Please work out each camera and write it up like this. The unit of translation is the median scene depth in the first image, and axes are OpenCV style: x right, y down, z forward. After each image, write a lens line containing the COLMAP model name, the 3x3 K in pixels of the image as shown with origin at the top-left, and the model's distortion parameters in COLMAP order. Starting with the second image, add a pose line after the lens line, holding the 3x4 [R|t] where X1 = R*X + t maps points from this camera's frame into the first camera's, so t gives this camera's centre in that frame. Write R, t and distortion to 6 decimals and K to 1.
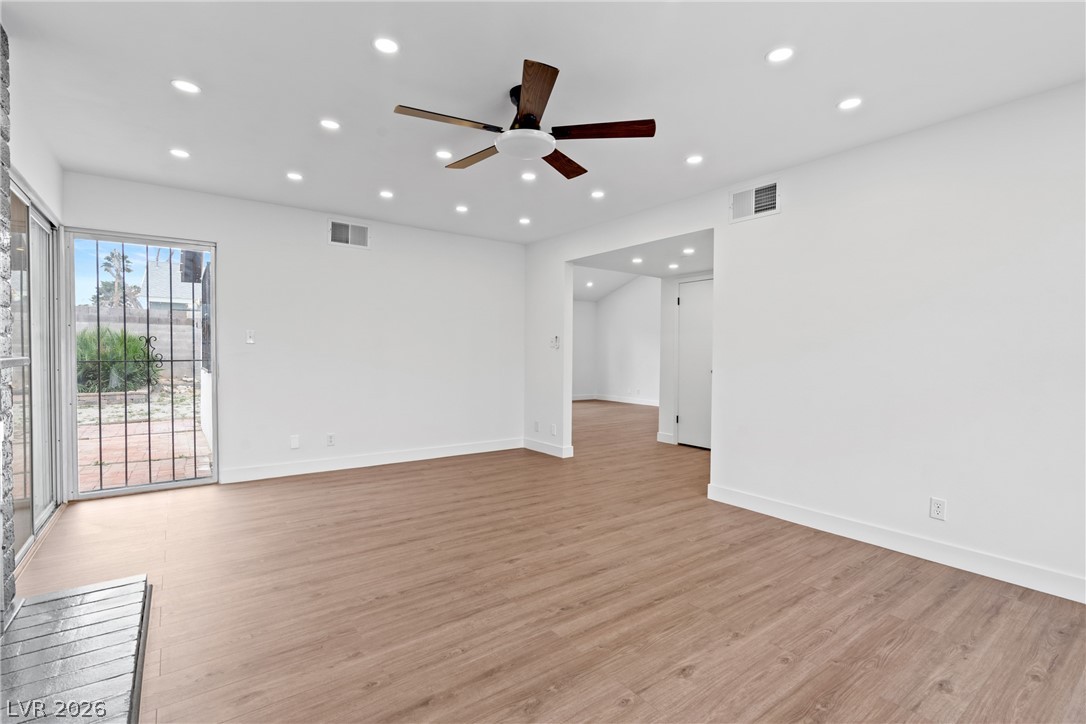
lens RADIAL K [[500.5, 0, 545.3], [0, 500.5, 361.8], [0, 0, 1]] dist [-0.006204, 0.002839]
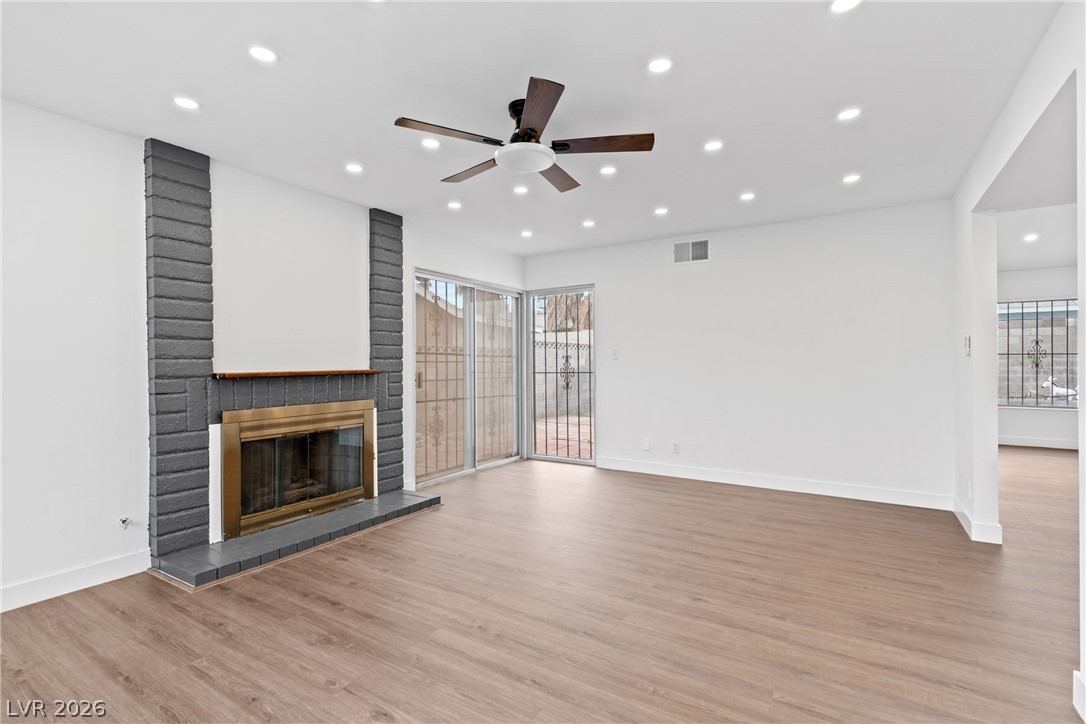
lens RADIAL K [[500.5, 0, 545.3], [0, 500.5, 361.8], [0, 0, 1]] dist [-0.006204, 0.002839]
pose [[0.361019, -0.015060, -0.932437, 0.700629], [-0.010301, 0.999744, -0.020135, -0.004362], [0.932502, 0.016875, 0.360771, 0.529321]]
